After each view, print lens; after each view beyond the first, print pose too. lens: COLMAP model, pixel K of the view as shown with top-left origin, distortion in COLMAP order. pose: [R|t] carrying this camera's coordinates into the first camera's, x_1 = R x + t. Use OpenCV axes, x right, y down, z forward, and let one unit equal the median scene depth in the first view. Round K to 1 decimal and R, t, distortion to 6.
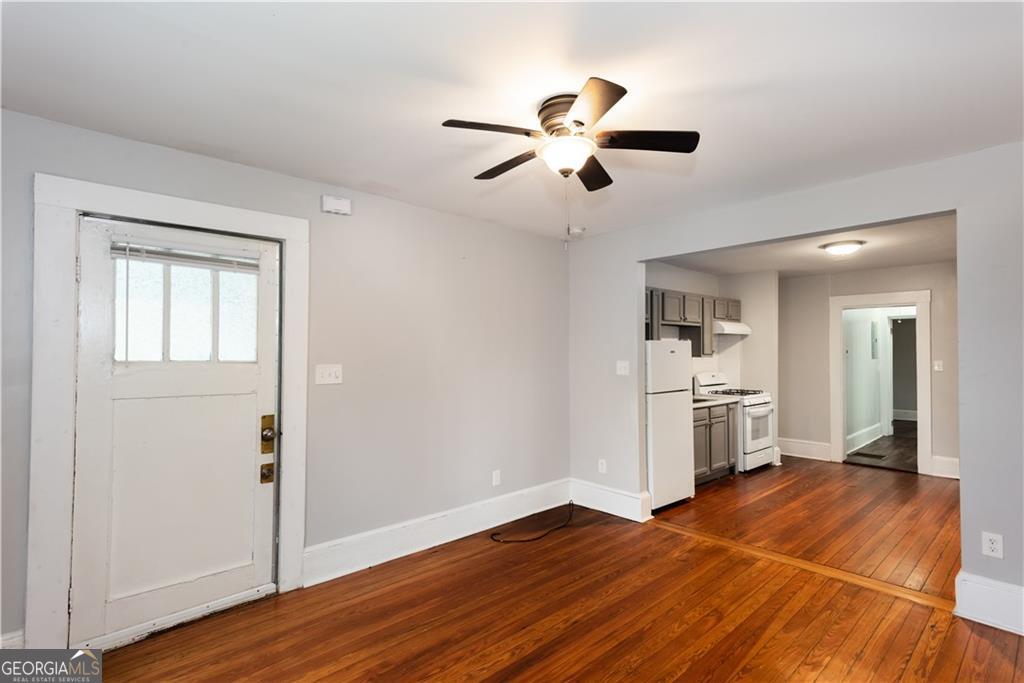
lens RADIAL K [[502.5, 0, 509.1], [0, 502.5, 343.0], [0, 0, 1]] dist [0.020529, 0.000260]
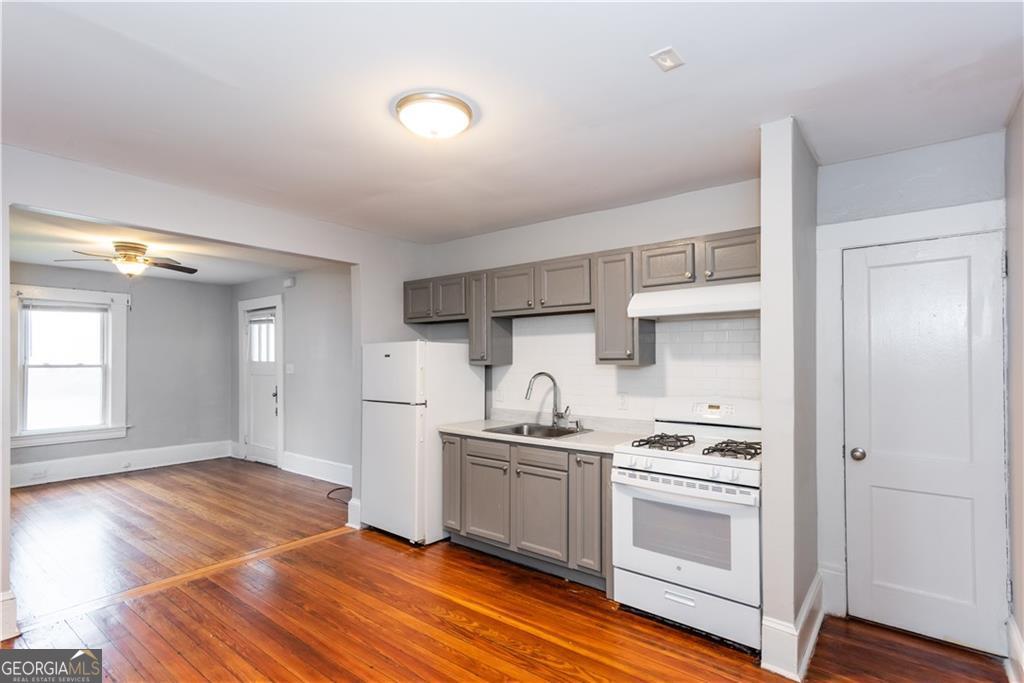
lens RADIAL K [[493.7, 0, 520.6], [0, 493.7, 354.4], [0, 0, 1]] dist [0.016930, 0.000661]
pose [[0.169026, -0.009604, -0.985565, 1.412787], [0.021165, 0.999757, -0.006112, 0.029908], [0.985384, -0.019826, 0.169188, 1.283115]]
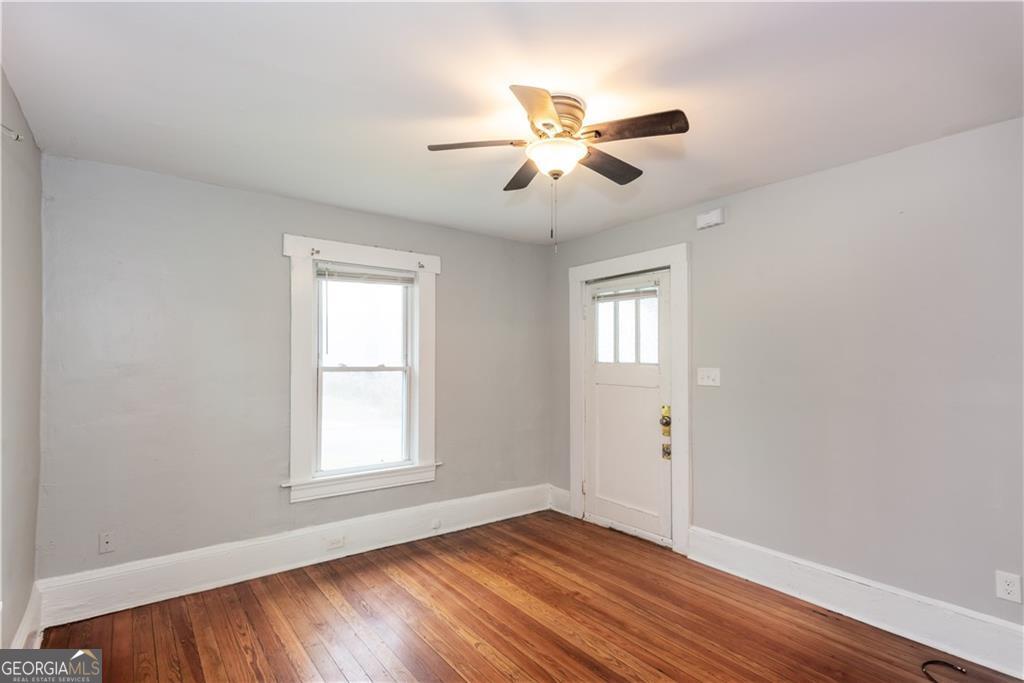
lens RADIAL K [[501.8, 0, 518.5], [0, 501.8, 355.5], [0, 0, 1]] dist [0.015183, -0.000146]
pose [[-0.095468, -0.007627, -0.995403, 0.622055], [0.016998, 0.999812, -0.009291, 0.015424], [0.995287, -0.017807, -0.095320, 0.570632]]
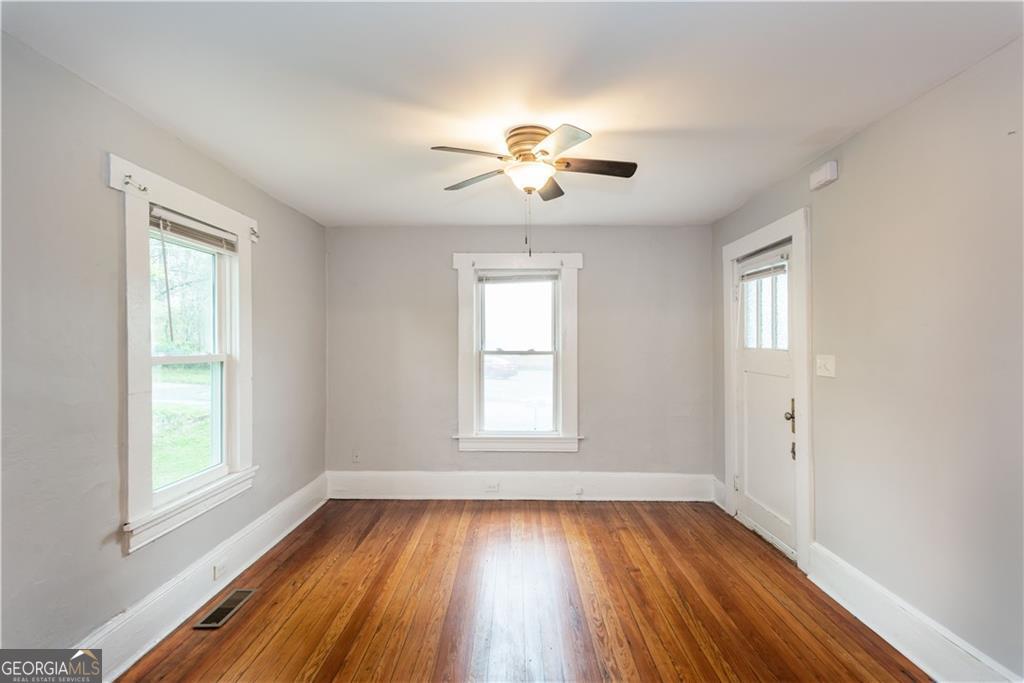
lens RADIAL K [[505.1, 0, 513.0], [0, 505.1, 344.4], [0, 0, 1]] dist [0.014601, -0.000064]
pose [[-0.689925, 0.002868, -0.723876, 0.562994], [0.015297, 0.999827, -0.010618, 0.020185], [0.723720, -0.018399, -0.689849, 1.001380]]
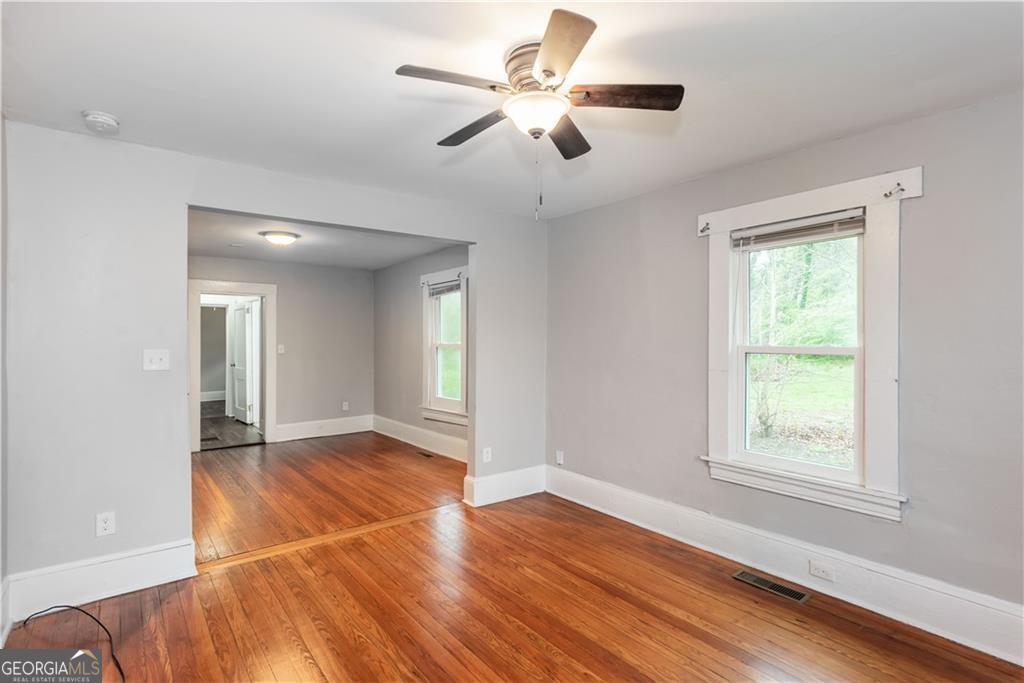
lens RADIAL K [[502.5, 0, 509.1], [0, 502.5, 343.0], [0, 0, 1]] dist [0.020529, 0.000260]
pose [[0.104059, -0.006328, 0.994551, -0.438482], [-0.016091, 0.999838, 0.008045, 0.016987], [-0.994441, -0.016841, 0.103940, 0.533742]]
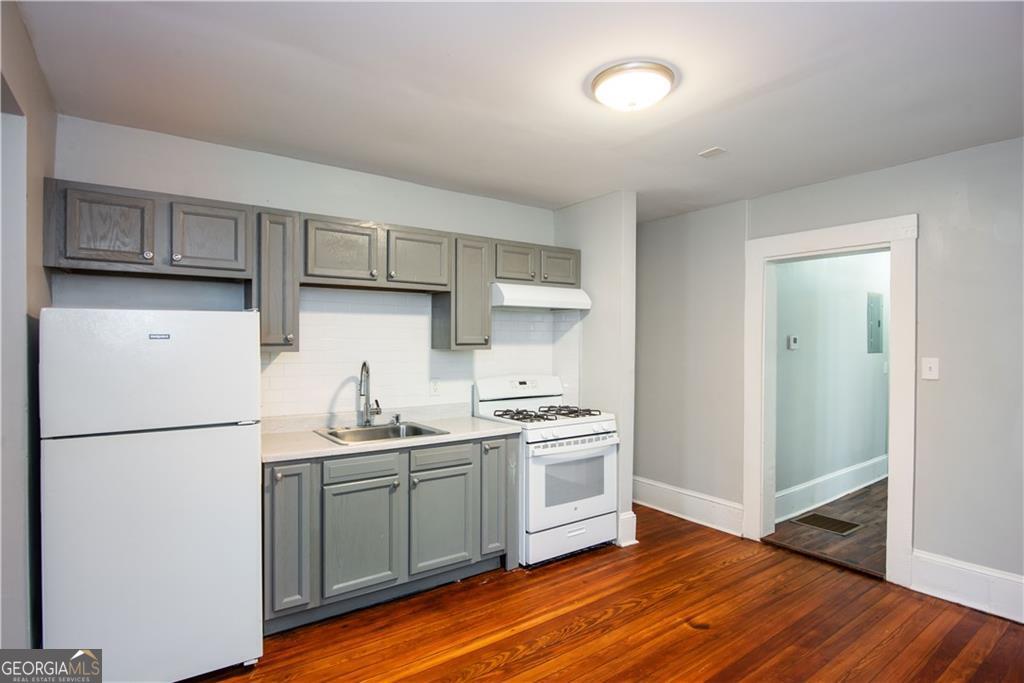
lens RADIAL K [[498.9, 0, 512.0], [0, 498.9, 341.5], [0, 0, 1]] dist [-0.016981, -0.000066]
pose [[0.989758, 0.002616, -0.142731, 0.806509], [-0.000356, 0.999874, 0.015856, 0.018231], [0.142755, -0.015643, 0.989634, 0.750386]]
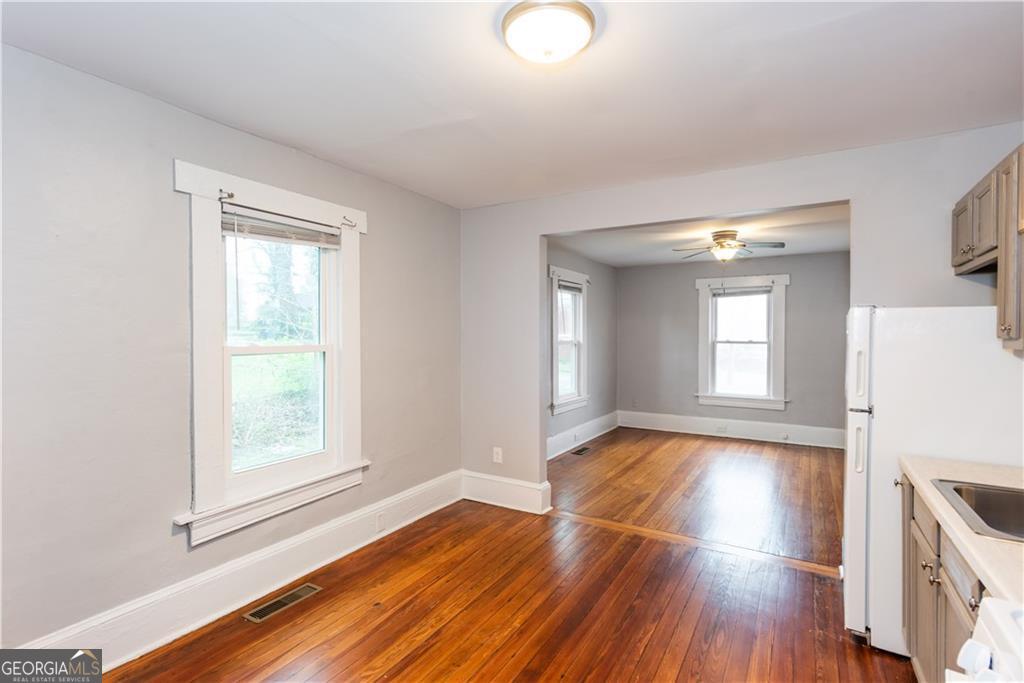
lens RADIAL K [[517.7, 0, 512.0], [0, 517.7, 341.5], [0, 0, 1]] dist [0.033811, -0.000161]
pose [[-0.956560, 0.000109, -0.291537, 1.014015], [0.002872, 0.999955, -0.009049, 0.038591], [0.291523, -0.009493, -0.956517, 1.726844]]
